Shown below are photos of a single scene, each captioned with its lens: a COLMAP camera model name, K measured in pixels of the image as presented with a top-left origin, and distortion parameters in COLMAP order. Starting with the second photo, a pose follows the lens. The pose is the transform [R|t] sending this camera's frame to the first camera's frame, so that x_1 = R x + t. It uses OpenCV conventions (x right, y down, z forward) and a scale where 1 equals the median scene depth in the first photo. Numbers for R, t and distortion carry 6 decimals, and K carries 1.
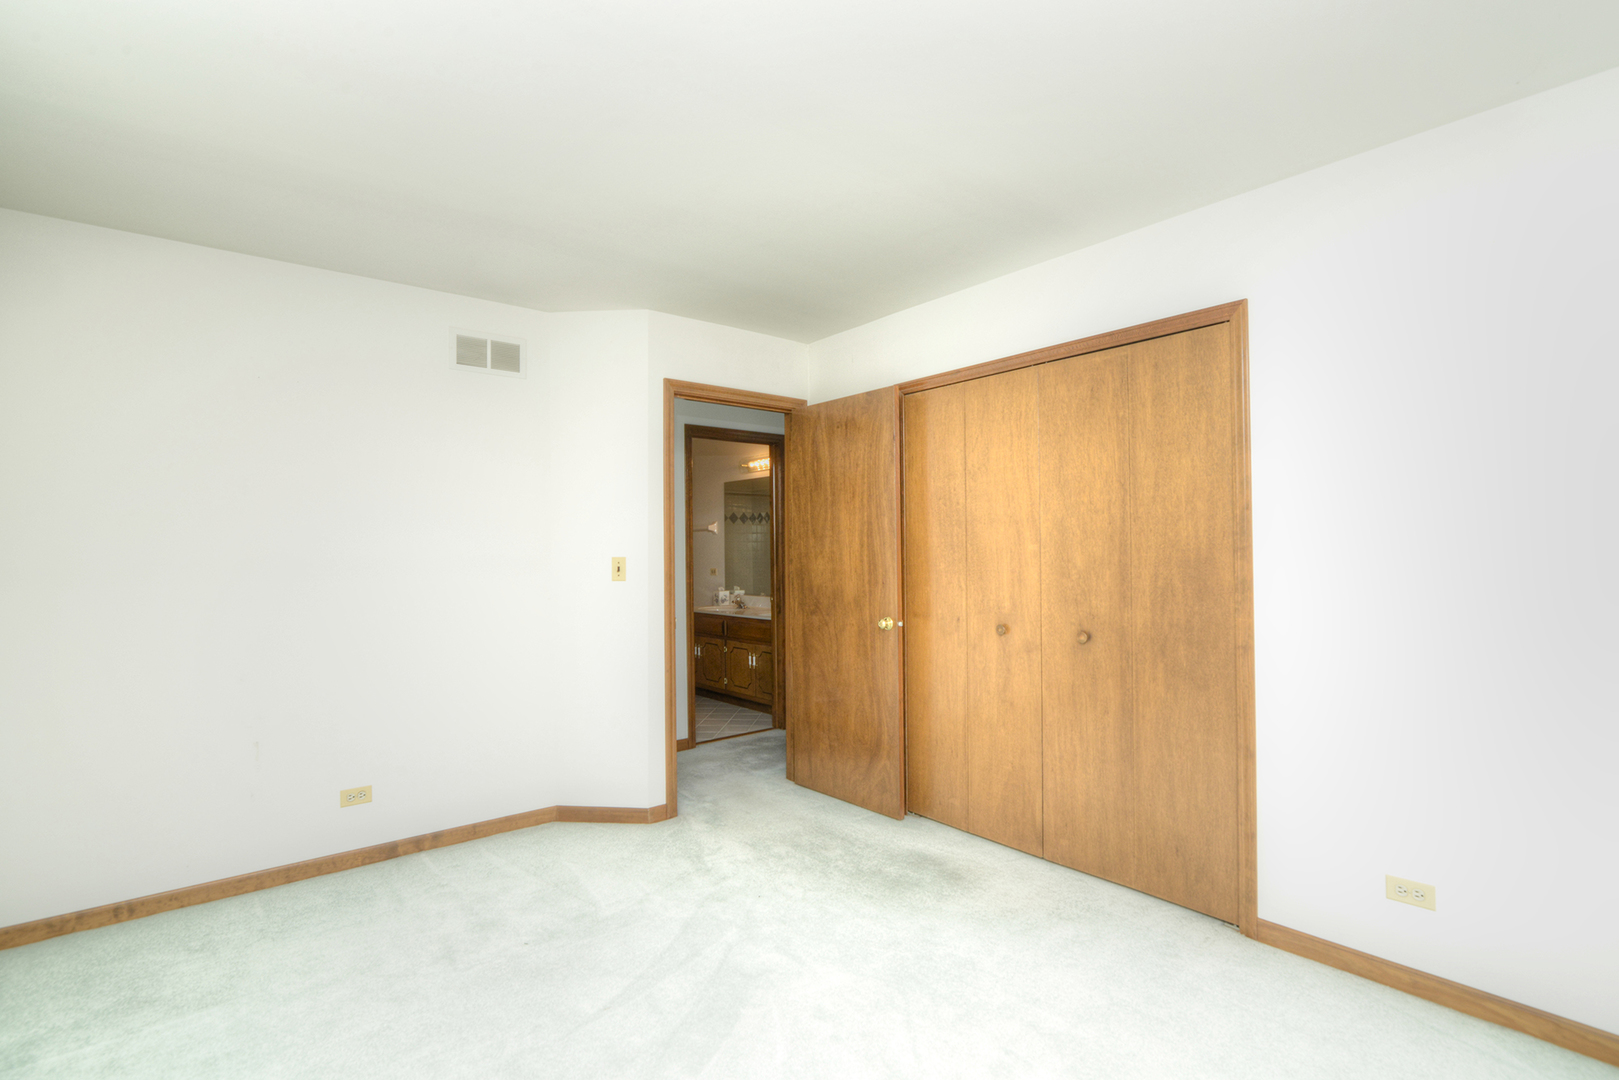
lens RADIAL K [[744.9, 0, 803.4], [0, 744.9, 539.5], [0, 0, 1]] dist [-0.020004, 0.001007]
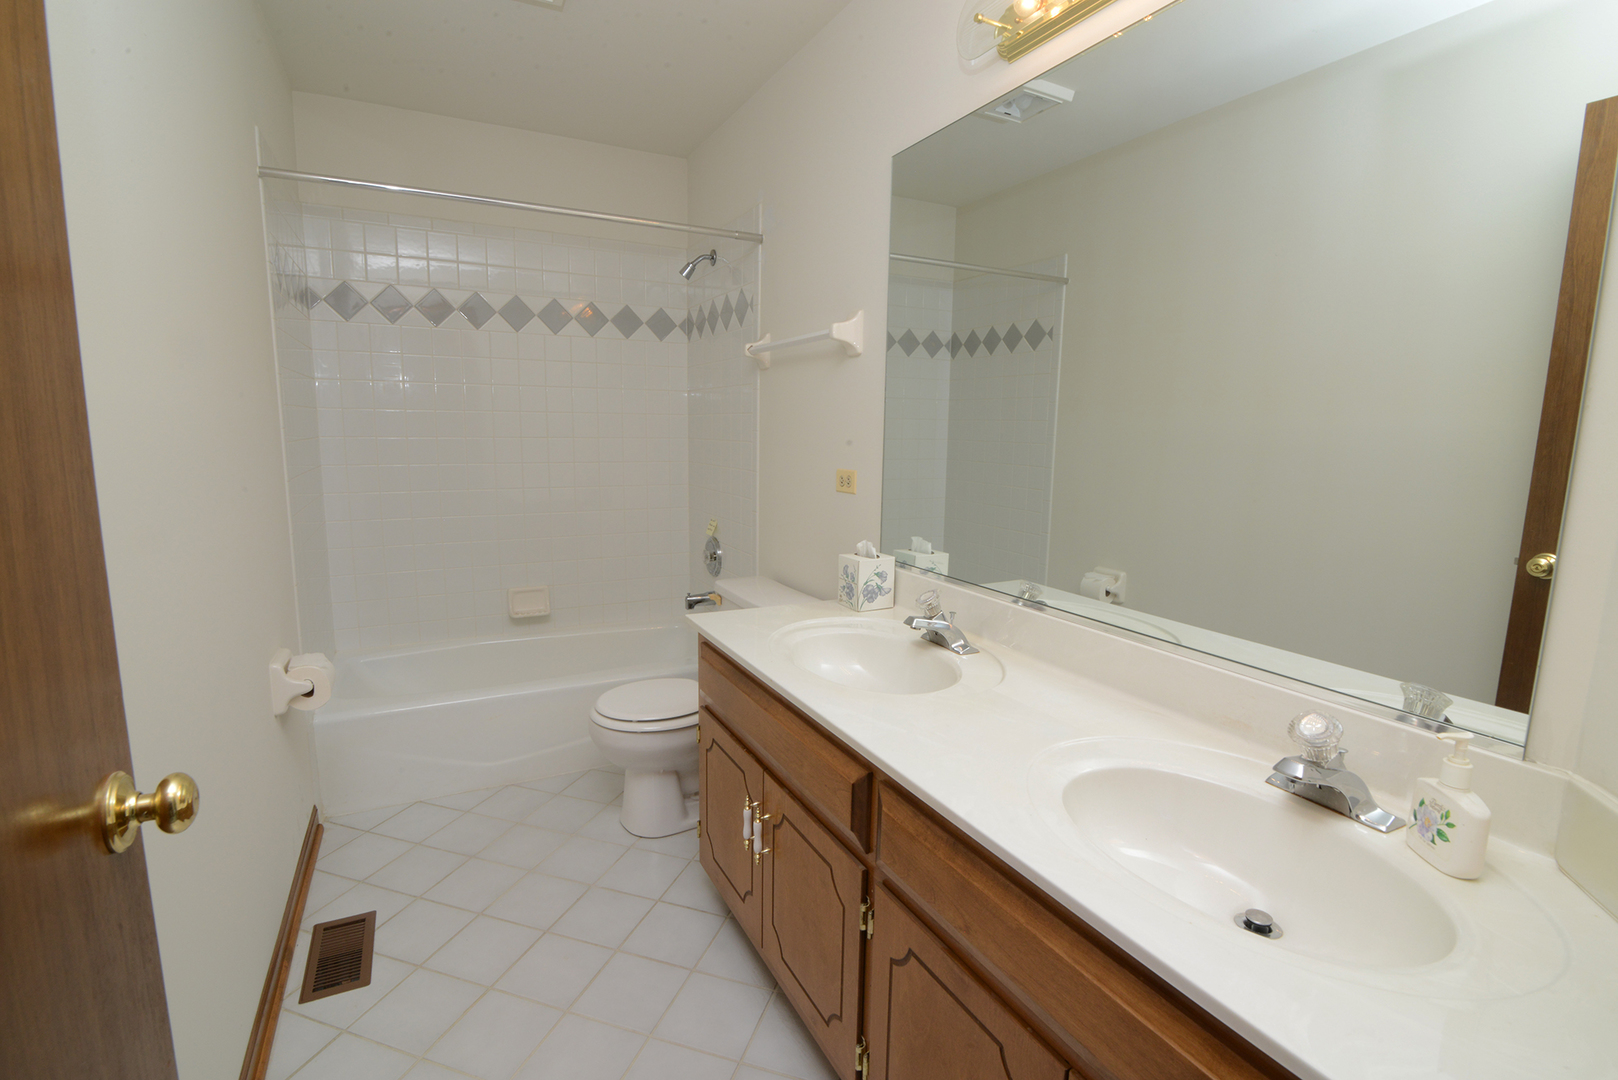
lens RADIAL K [[744.4, 0, 802.9], [0, 744.4, 539.5], [0, 0, 1]] dist [-0.020004, 0.001007]
pose [[0.977023, 0.059893, -0.204547, -0.074940], [-0.025922, 0.985973, 0.164883, 0.016715], [0.211553, -0.155792, 0.964870, 0.709149]]
